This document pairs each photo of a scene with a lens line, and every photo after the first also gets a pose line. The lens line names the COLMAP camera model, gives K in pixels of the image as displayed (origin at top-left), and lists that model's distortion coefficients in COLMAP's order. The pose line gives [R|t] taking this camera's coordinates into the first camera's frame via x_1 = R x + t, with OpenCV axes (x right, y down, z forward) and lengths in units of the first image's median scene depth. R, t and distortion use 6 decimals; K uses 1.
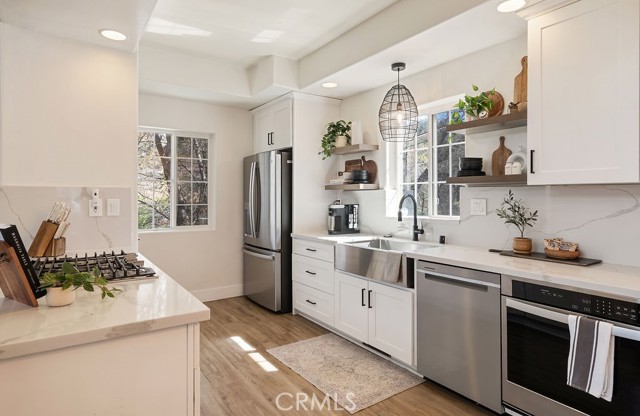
lens RADIAL K [[371.2, 0, 321.8], [0, 371.2, 192.7], [0, 0, 1]] dist [0.001120, 0.002157]
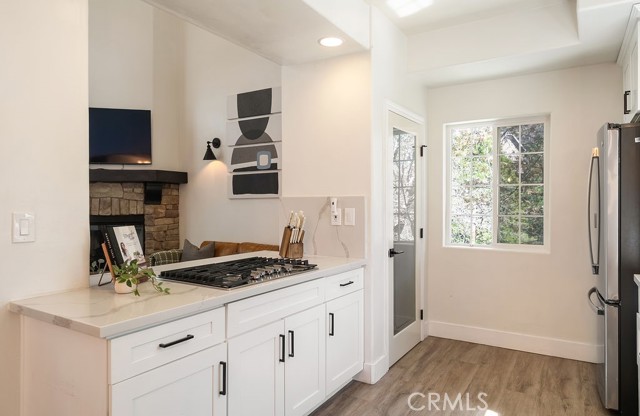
lens RADIAL K [[410.3, 0, 322.7], [0, 410.3, 207.1], [0, 0, 1]] dist [0.008414, 0.000247]
pose [[0.405053, 0.005221, -0.914278, 0.335714], [0.010524, 0.999891, 0.010373, 0.002307], [0.914232, -0.013823, 0.404954, 0.430953]]
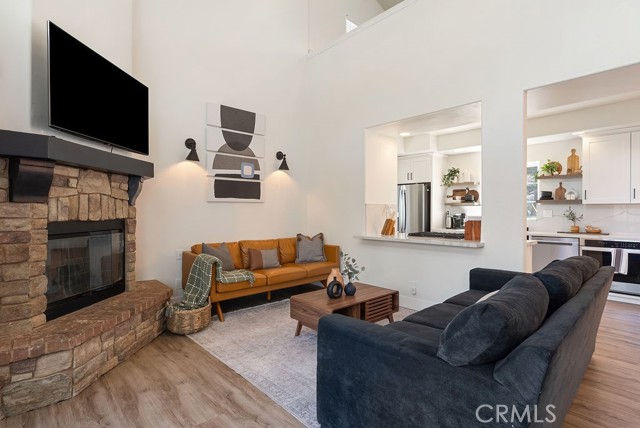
lens RADIAL K [[326.2, 0, 324.4], [0, 326.2, 209.8], [0, 0, 1]] dist [0.001414, -0.001264]
pose [[0.988955, 0.001426, 0.148207, -1.032165], [-0.002076, 0.999989, 0.004228, 0.009228], [-0.148199, -0.004489, 0.988947, -0.636503]]
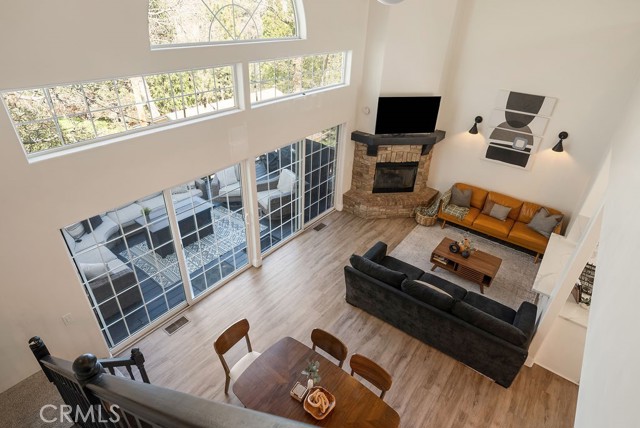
lens RADIAL K [[353.3, 0, 320.1], [0, 353.3, 210.2], [0, 0, 1]] dist [0.012673, -0.004722]
pose [[0.314585, 0.495106, -0.809881, 0.300627], [-0.033349, 0.858436, 0.511835, -0.824832], [0.948643, -0.134007, 0.286563, -0.845964]]
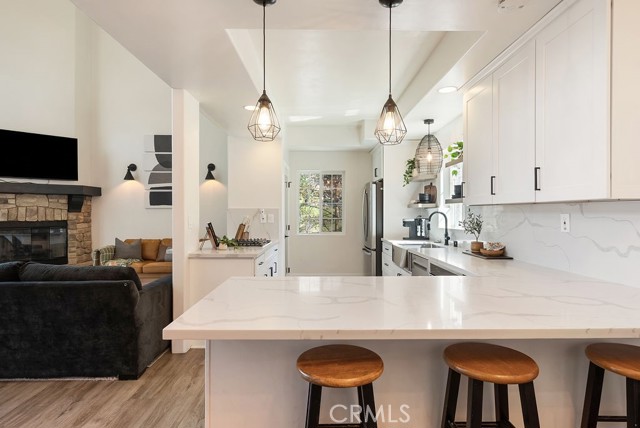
lens RADIAL K [[353.3, 0, 319.6], [0, 353.3, 214.6], [0, 0, 1]] dist [0.012673, -0.004722]
pose [[0.833108, 0.002646, -0.553104, 0.587214], [0.006014, 0.999886, 0.013842, -0.004290], [0.553078, -0.014858, 0.832997, -0.352844]]
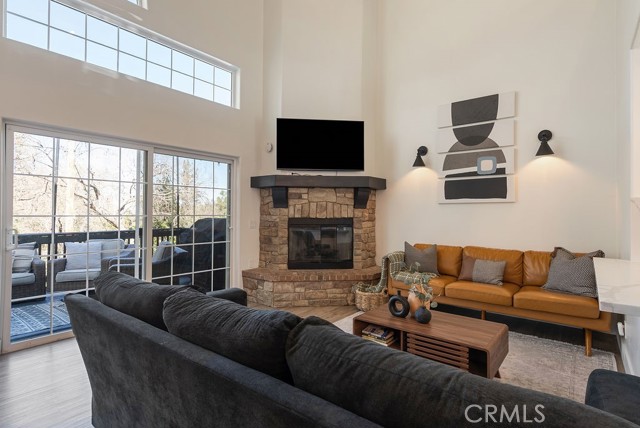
lens RADIAL K [[327.5, 0, 317.9], [0, 327.5, 209.1], [0, 0, 1]] dist [-0.004897, -0.000017]
pose [[0.284545, -0.010610, -0.958604, -0.149924], [0.002209, 0.999943, -0.010412, 0.018676], [0.958660, 0.000845, 0.284553, -0.114394]]
